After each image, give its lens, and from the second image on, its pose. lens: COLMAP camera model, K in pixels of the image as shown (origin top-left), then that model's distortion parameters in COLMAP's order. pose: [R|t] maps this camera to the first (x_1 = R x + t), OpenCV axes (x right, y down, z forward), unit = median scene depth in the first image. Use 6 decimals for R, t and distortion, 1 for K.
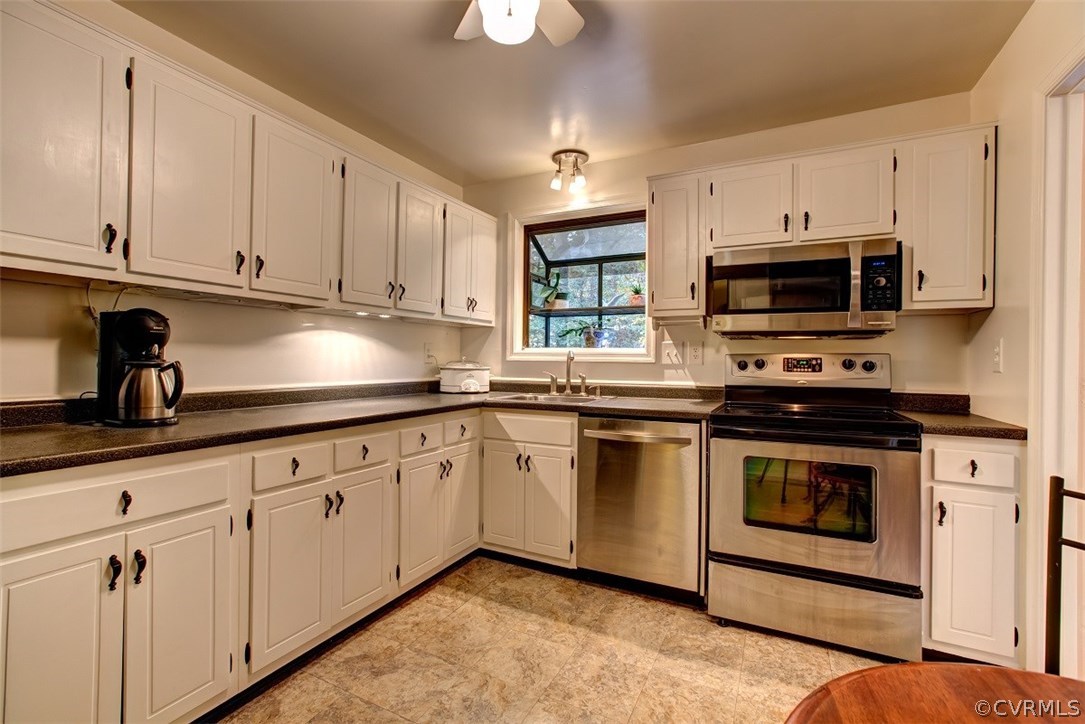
lens RADIAL K [[482.6, 0, 542.6], [0, 482.6, 361.0], [0, 0, 1]] dist [-0.022690, 0.011159]
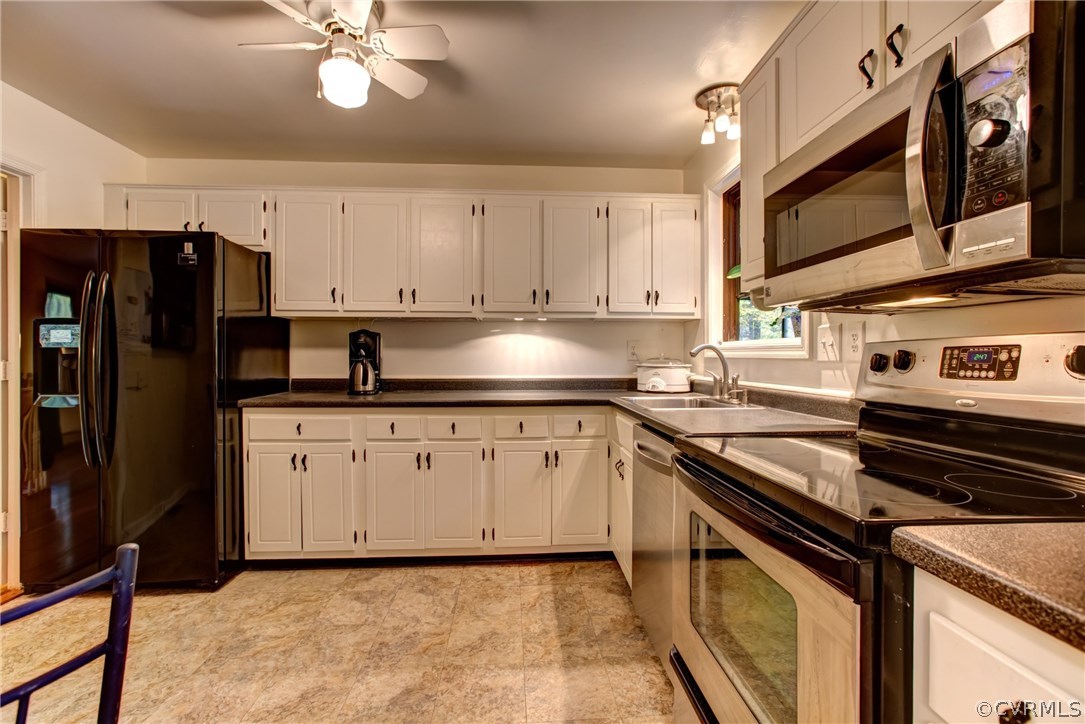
lens RADIAL K [[482.6, 0, 541.8], [0, 482.6, 362.9], [0, 0, 1]] dist [-0.022690, 0.011159]
pose [[0.508931, 0.002873, -0.860802, 0.721357], [0.001917, 0.999988, 0.004472, 0.006156], [0.860805, -0.003926, 0.508920, 0.445799]]
